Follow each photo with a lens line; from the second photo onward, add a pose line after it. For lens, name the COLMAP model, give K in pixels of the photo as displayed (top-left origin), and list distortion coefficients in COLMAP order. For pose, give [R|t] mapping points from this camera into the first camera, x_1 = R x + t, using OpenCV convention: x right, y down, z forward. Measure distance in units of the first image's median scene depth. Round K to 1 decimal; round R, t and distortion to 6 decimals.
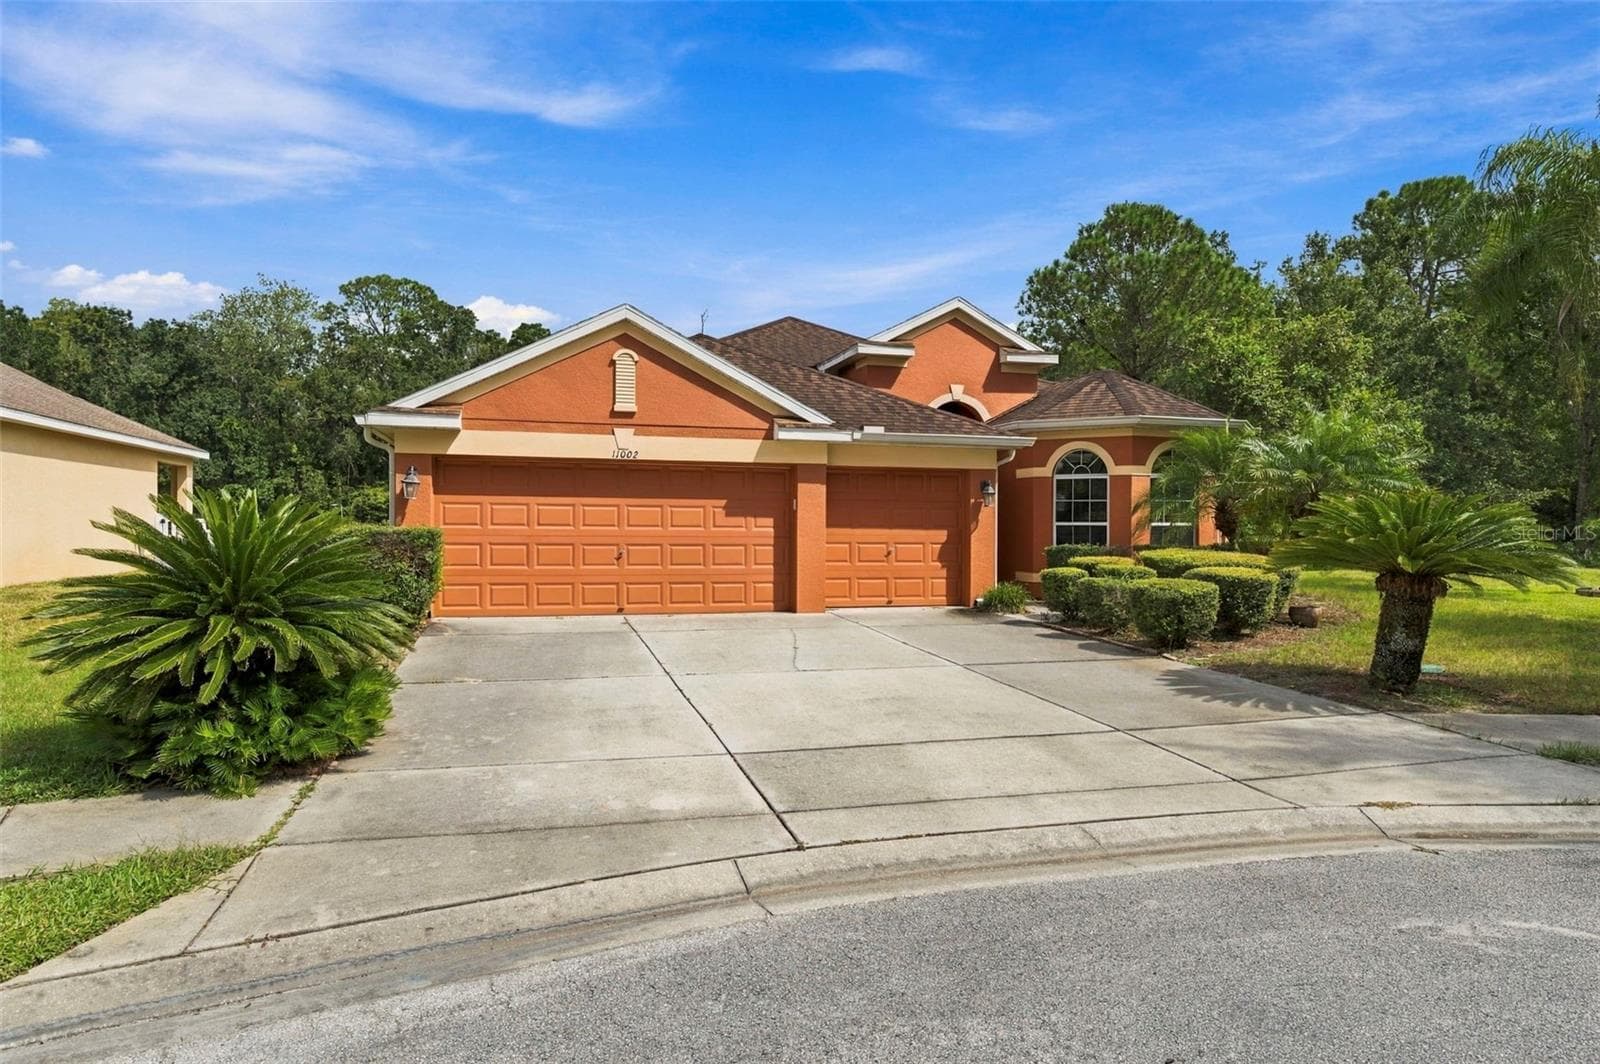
lens RADIAL K [[974.0, 0, 801.2], [0, 974.0, 529.9], [0, 0, 1]] dist [-0.002083, 0.001983]
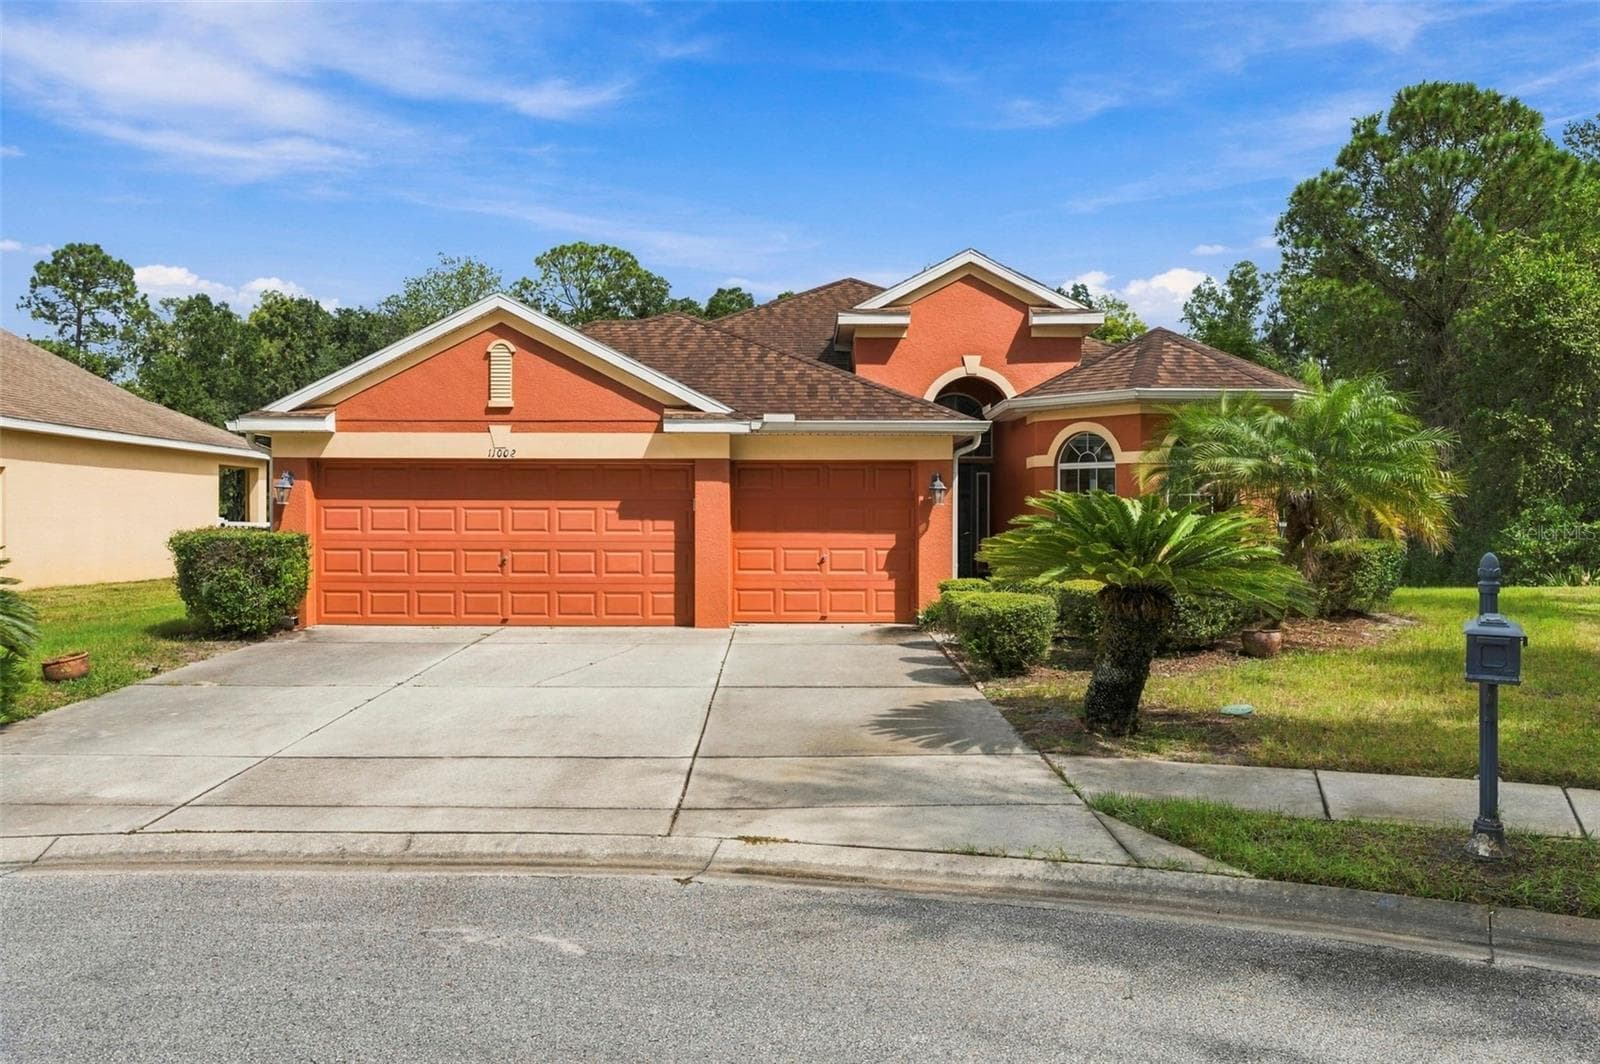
lens RADIAL K [[1217.7, 0, 797.8], [0, 1217.7, 530.0], [0, 0, 1]] dist [-0.006722, 0.010442]
pose [[0.960840, -0.002841, -0.277089, 0.363973], [0.002975, 0.999996, 0.000064, -0.003068], [0.277088, -0.000886, 0.960844, -0.033572]]
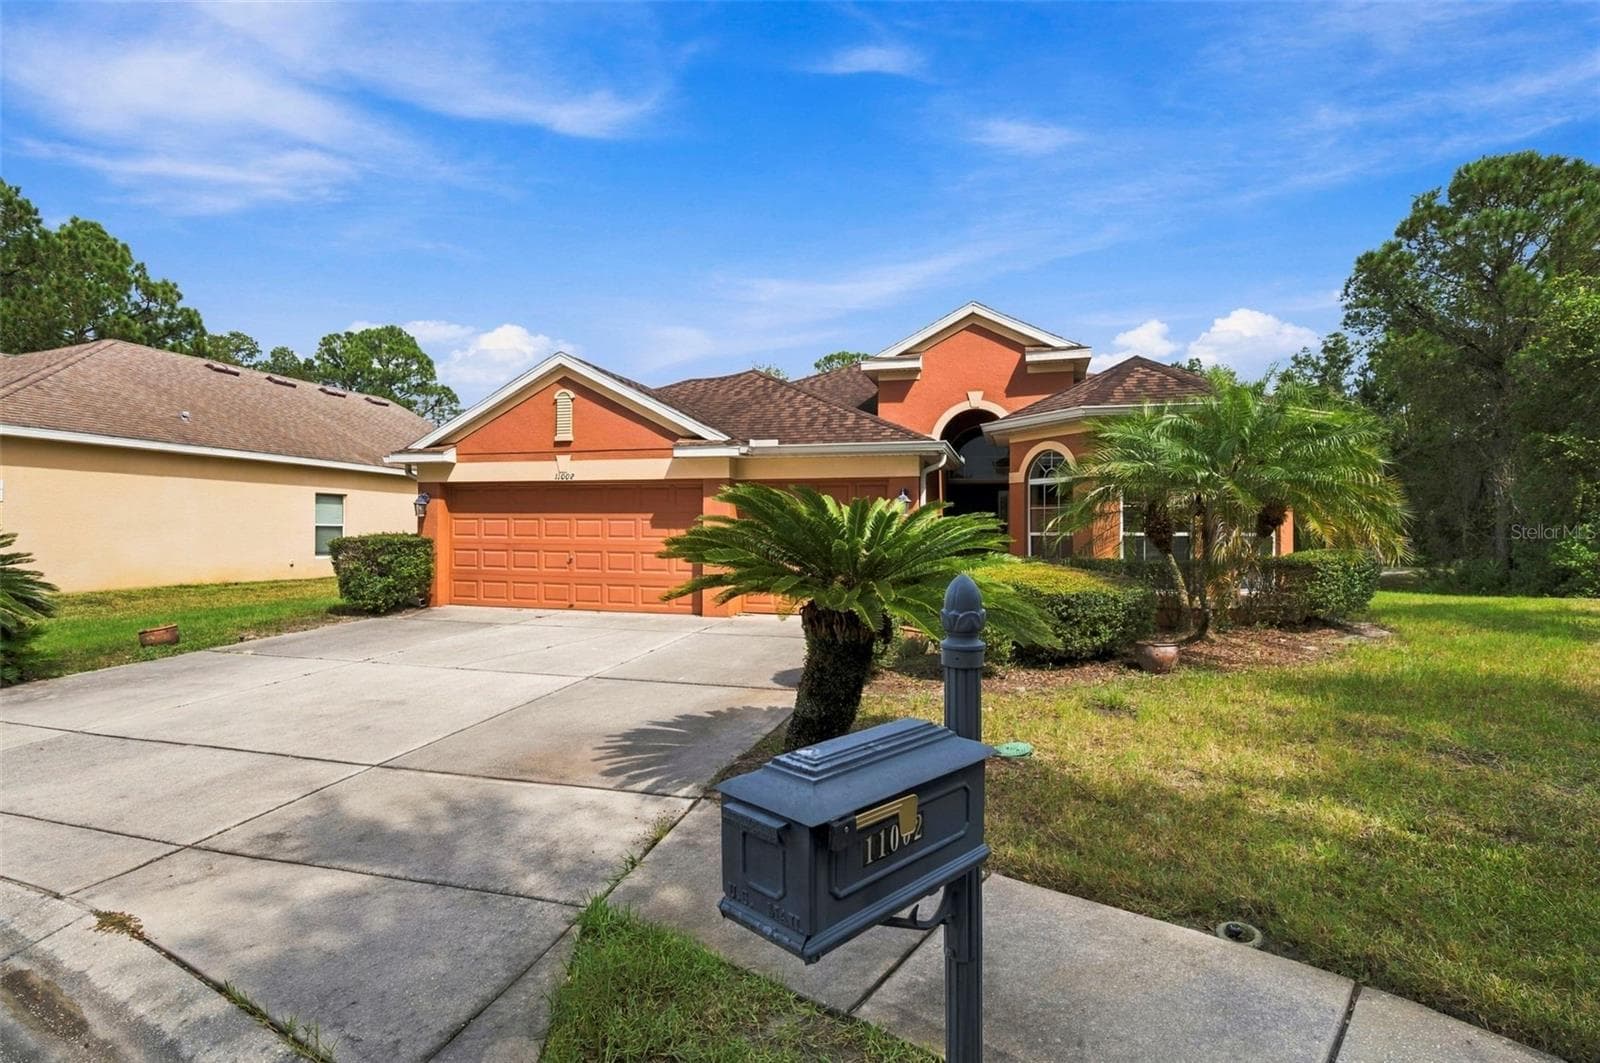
lens RADIAL K [[780.8, 0, 801.1], [0, 780.8, 528.8], [0, 0, 1]] dist [0.003290, -0.000057]
pose [[0.849475, -0.005381, -0.527602, 0.508765], [-0.003277, 0.999875, -0.015473, 0.000980], [0.527619, 0.014873, 0.849351, 0.295395]]
